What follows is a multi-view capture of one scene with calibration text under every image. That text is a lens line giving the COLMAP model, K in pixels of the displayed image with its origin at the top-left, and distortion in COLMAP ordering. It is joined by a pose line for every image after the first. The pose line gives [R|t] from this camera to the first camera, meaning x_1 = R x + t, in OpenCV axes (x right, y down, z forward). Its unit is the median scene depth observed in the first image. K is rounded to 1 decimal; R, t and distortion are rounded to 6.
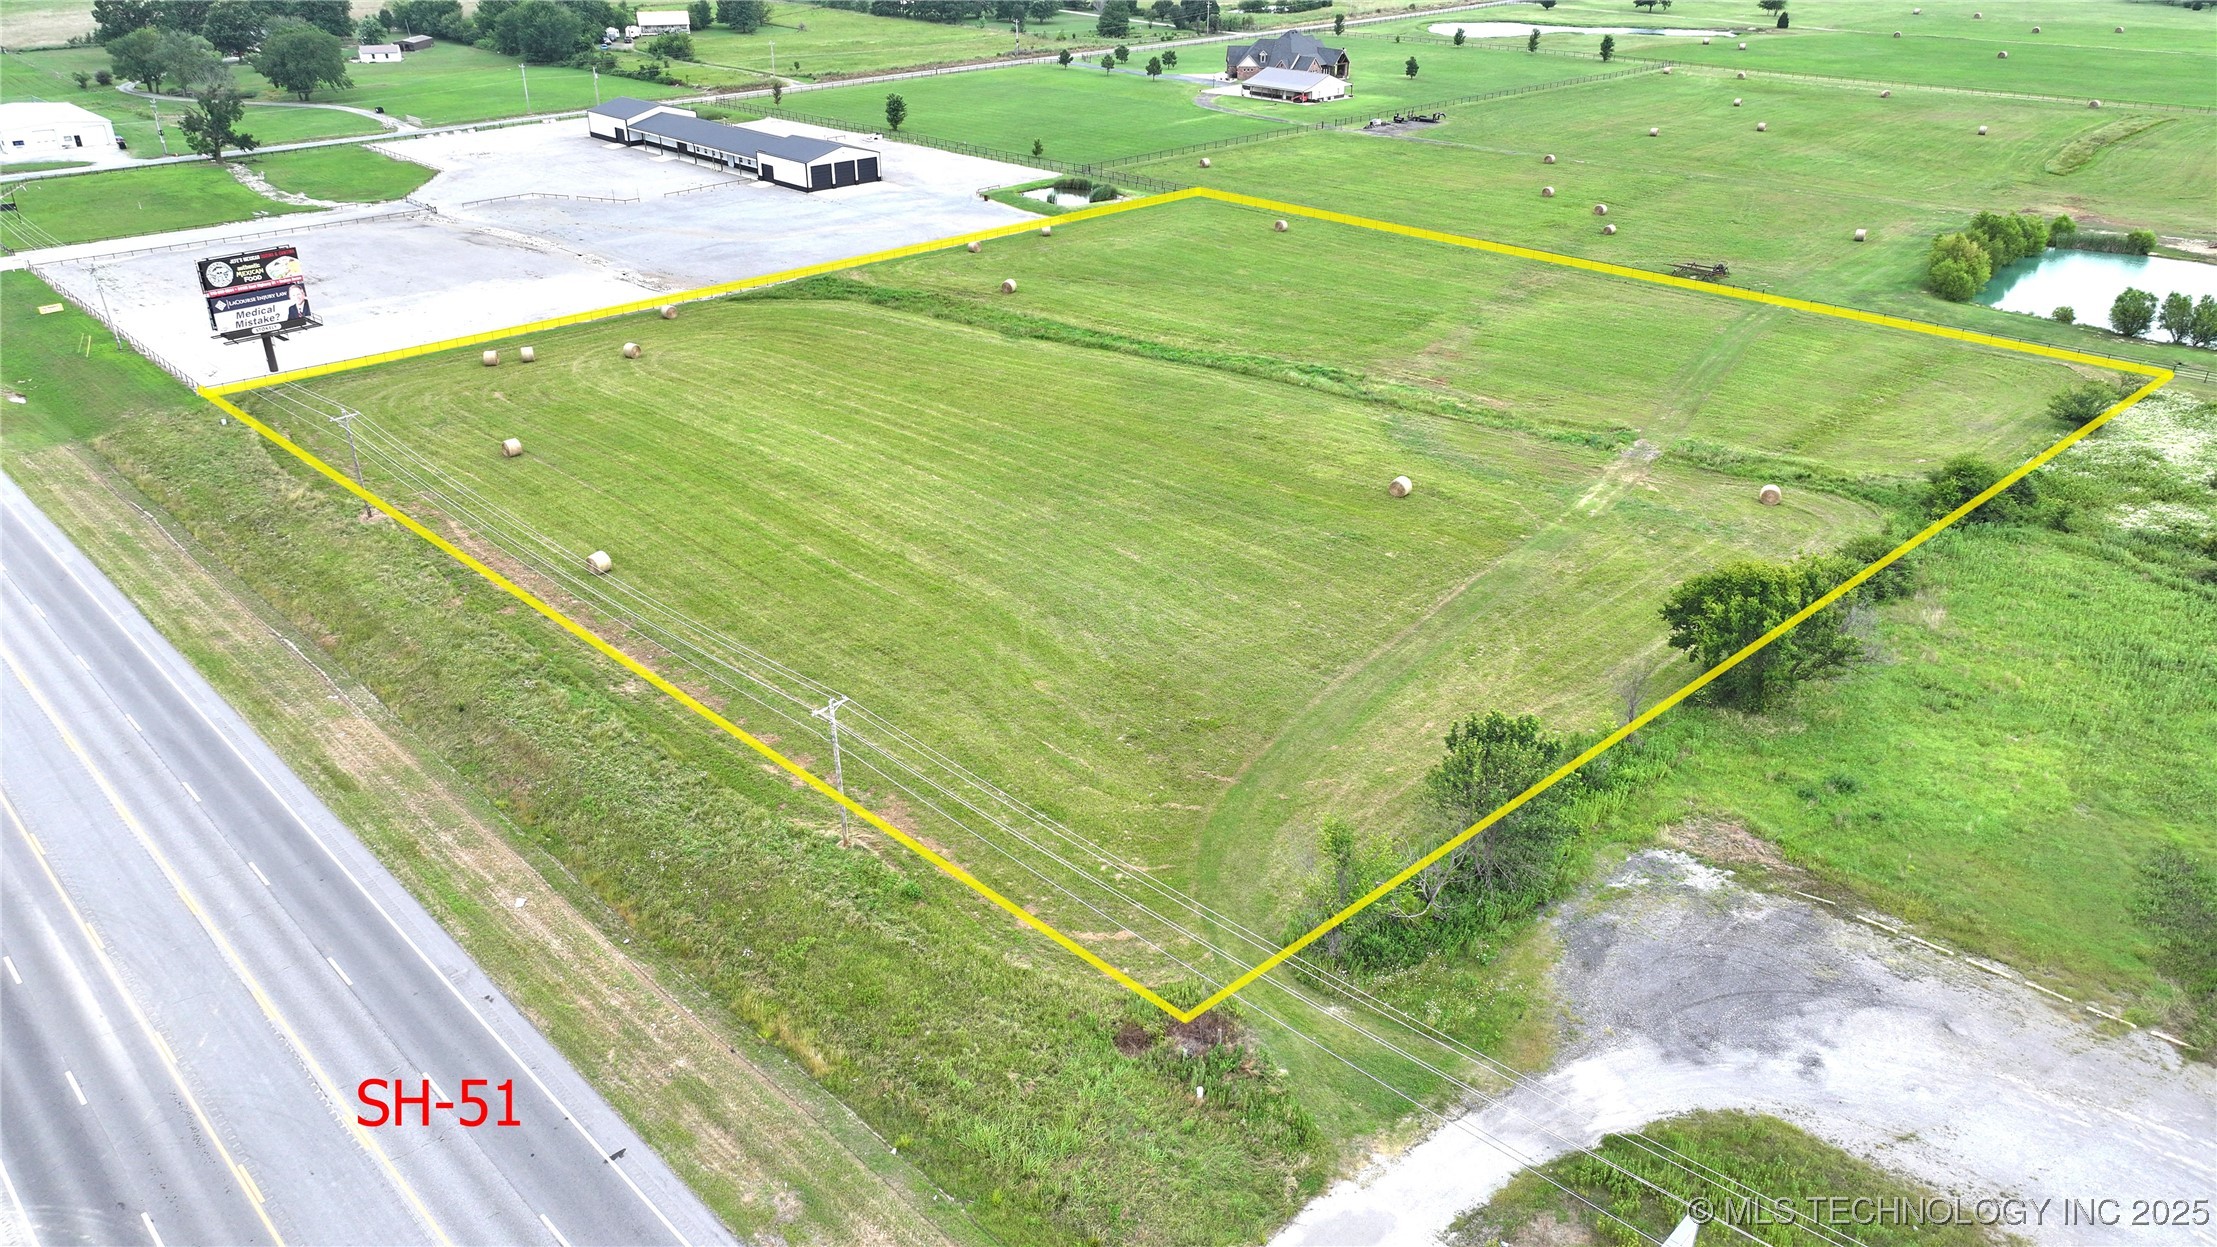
lens RADIAL K [[1596.9, 0, 1071.5], [0, 1596.9, 621.7], [0, 0, 1]] dist [0.003611, -0.002934]
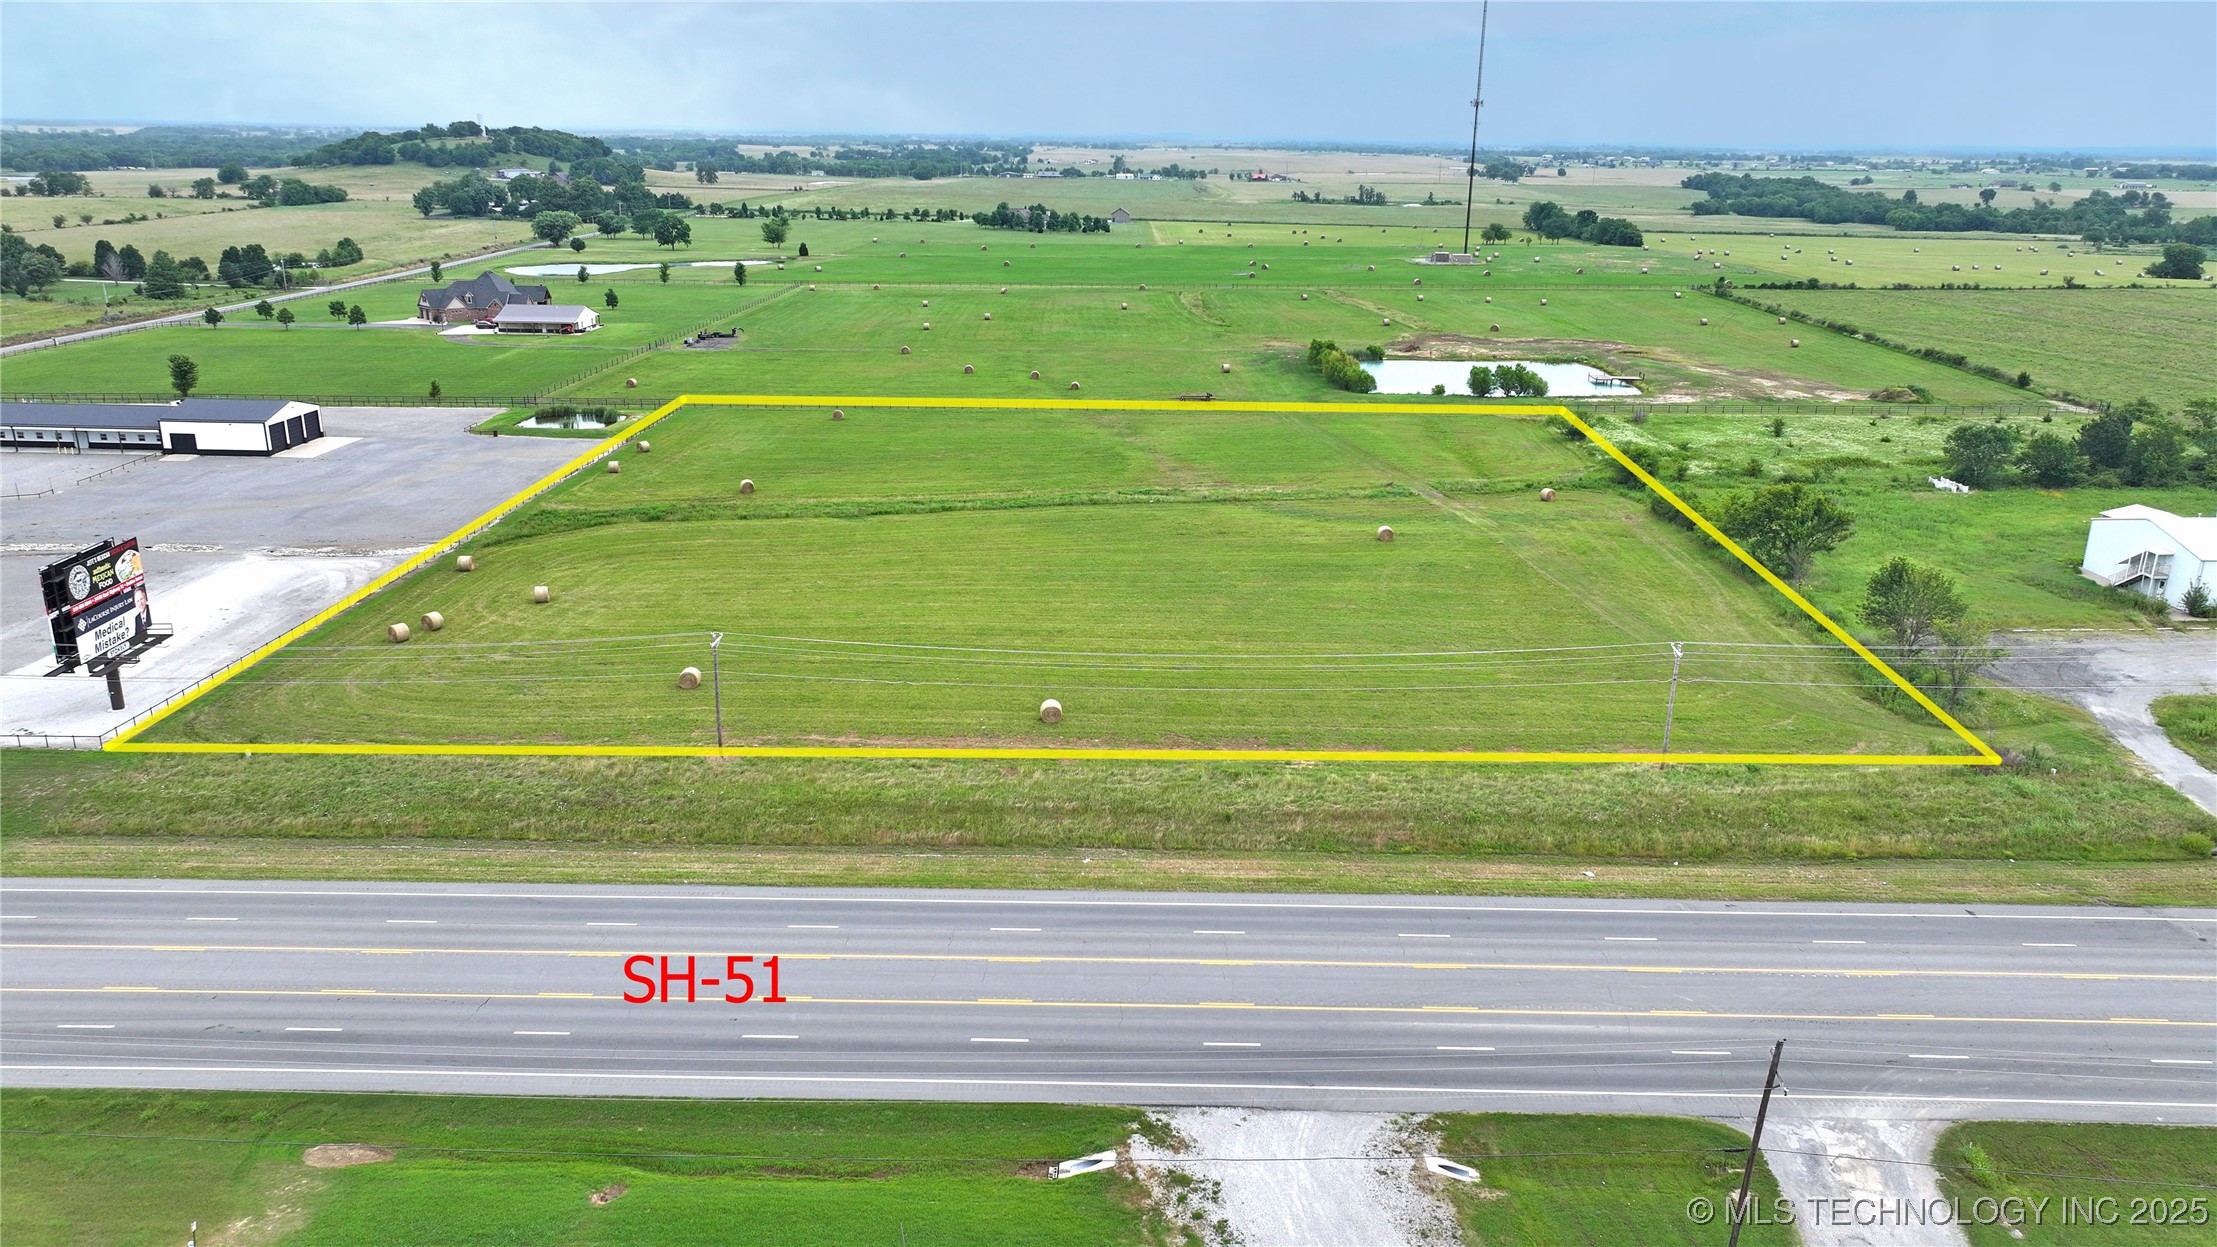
lens RADIAL K [[1596.9, 0, 1107.2], [0, 1596.9, 619.0], [0, 0, 1]] dist [0.003611, -0.002934]
pose [[0.703501, -0.200194, 0.681915, -0.689020], [0.302141, 0.952726, -0.032008, -0.036581], [-0.643270, 0.228553, 0.730730, 0.169837]]
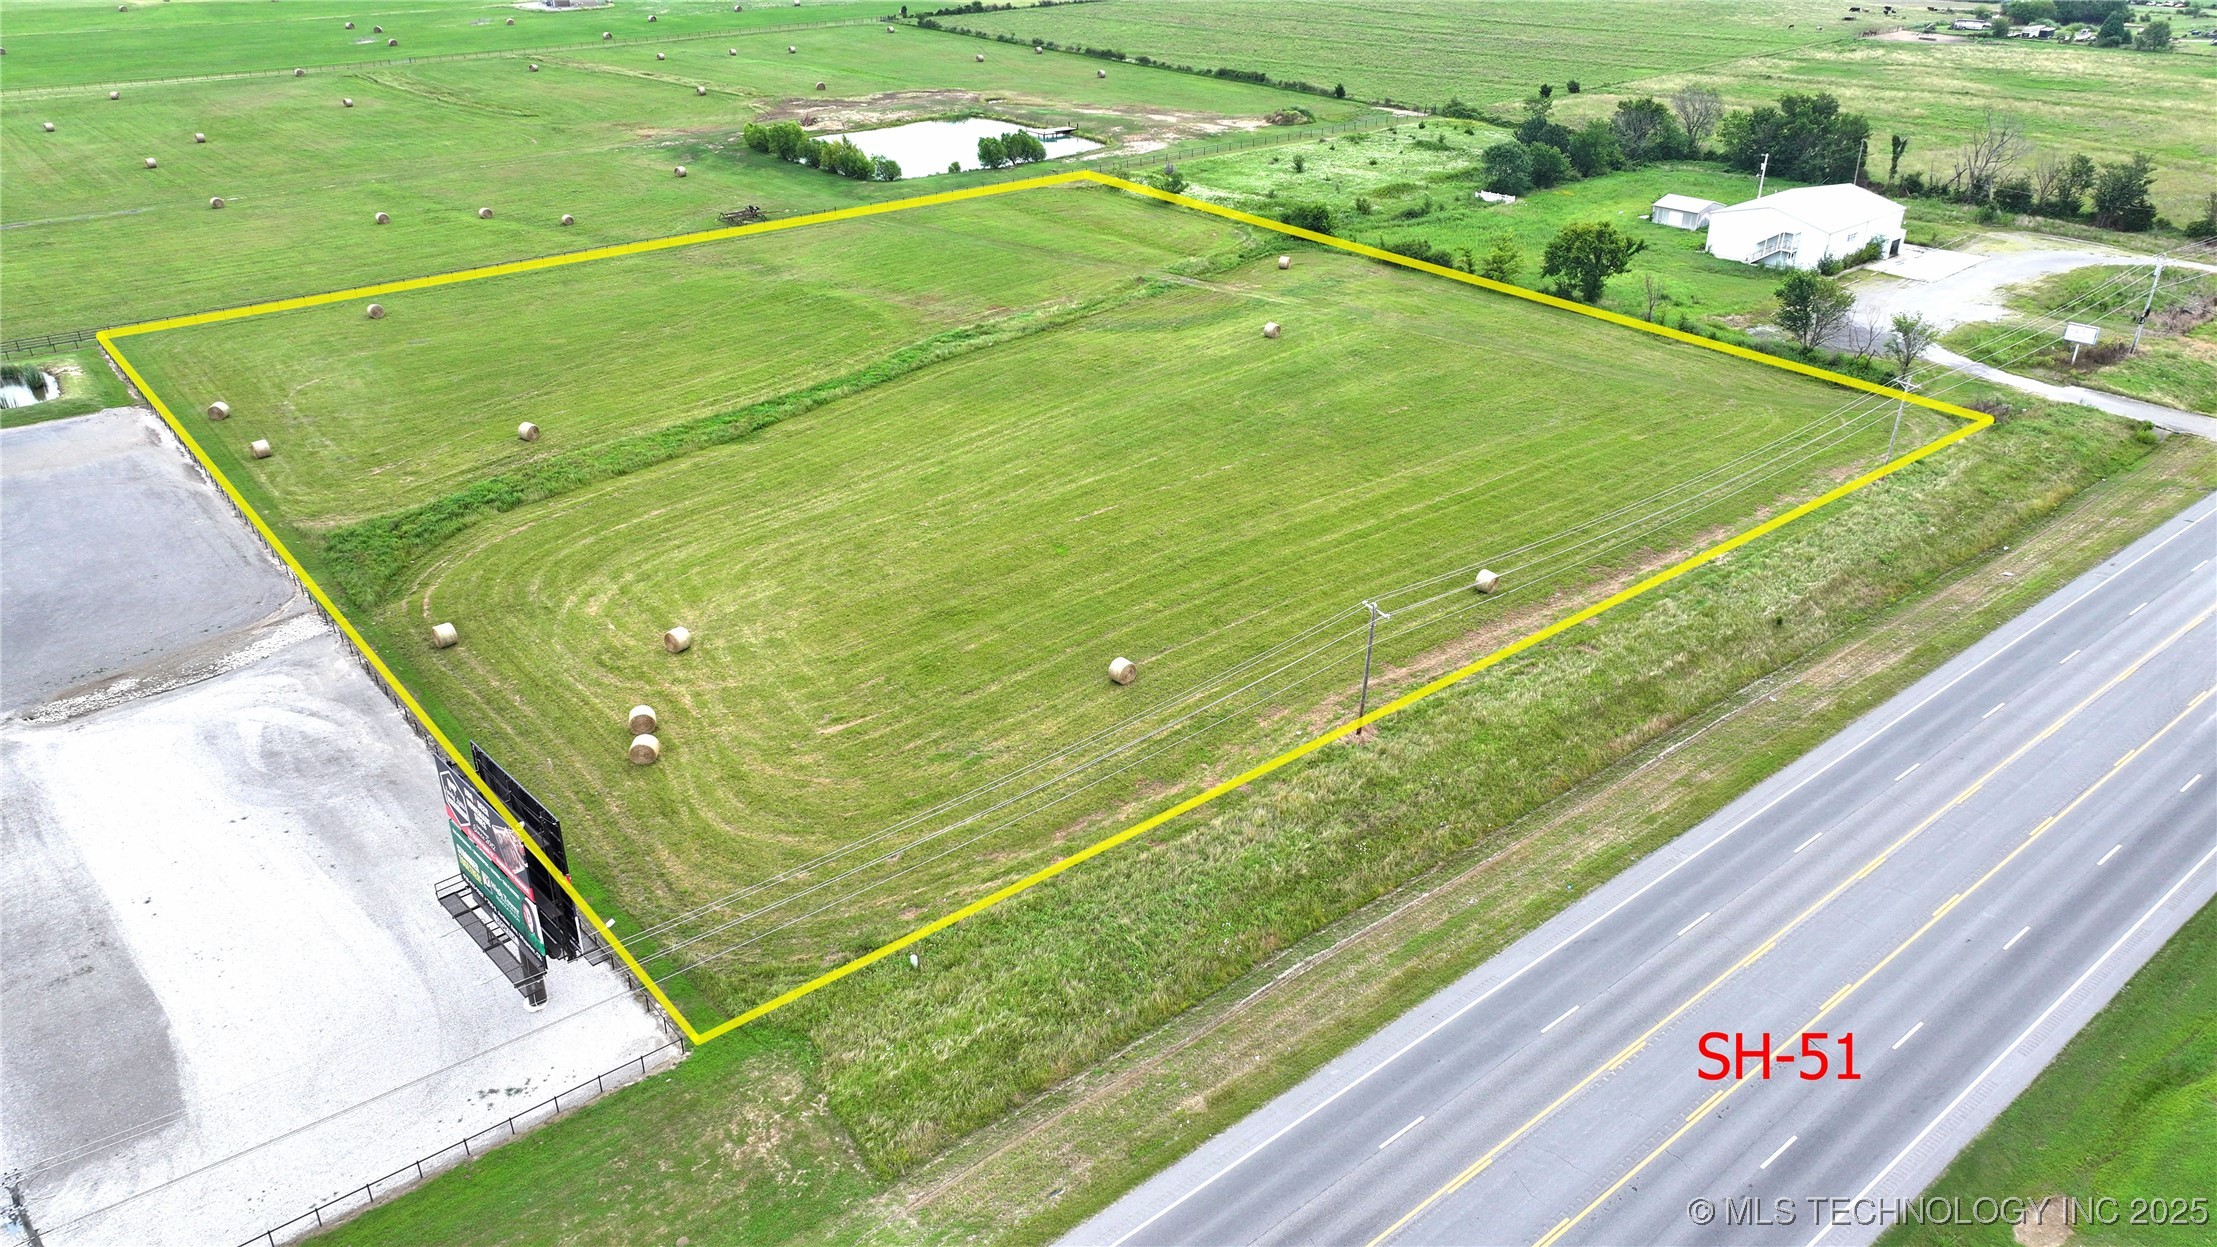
lens RADIAL K [[1596.9, 0, 1114.7], [0, 1596.9, 621.3], [0, 0, 1]] dist [0.003611, -0.002934]
pose [[0.054591, -0.444815, 0.893957, -0.879771], [0.435564, 0.816231, 0.379541, -0.360015], [-0.898501, 0.368656, 0.238304, 0.716633]]
